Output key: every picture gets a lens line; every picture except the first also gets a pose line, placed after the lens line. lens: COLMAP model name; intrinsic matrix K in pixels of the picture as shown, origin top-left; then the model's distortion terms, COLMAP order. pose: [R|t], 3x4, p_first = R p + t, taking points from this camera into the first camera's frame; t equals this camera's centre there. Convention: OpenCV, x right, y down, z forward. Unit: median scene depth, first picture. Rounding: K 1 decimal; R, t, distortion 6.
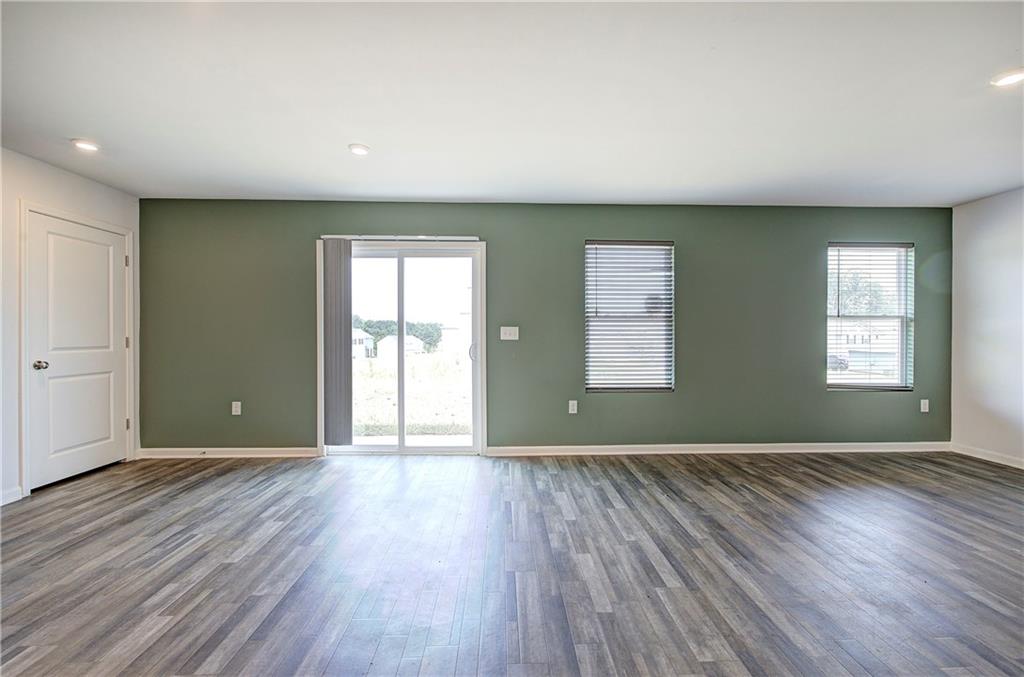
lens RADIAL K [[435.0, 0, 519.8], [0, 435.0, 336.3], [0, 0, 1]] dist [-0.000420, 0.000324]
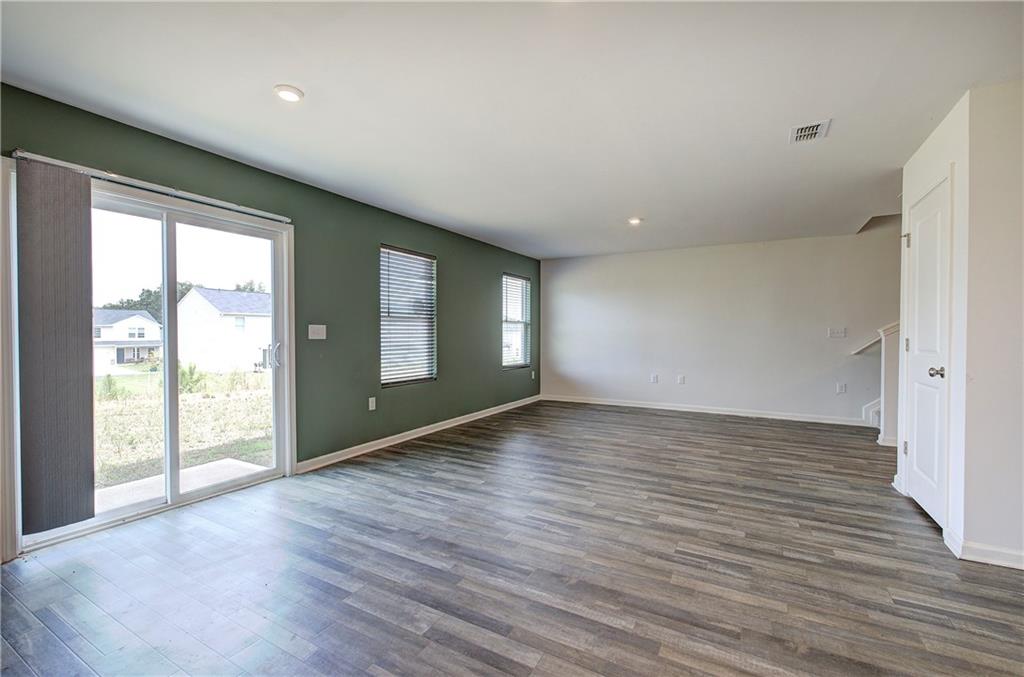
lens RADIAL K [[435.0, 0, 519.8], [0, 435.0, 336.3], [0, 0, 1]] dist [-0.000420, 0.000324]
pose [[0.517562, -0.007716, 0.855611, -0.574880], [0.002058, 0.999968, 0.007773, -0.004272], [-0.855643, -0.002262, 0.517562, 0.171293]]
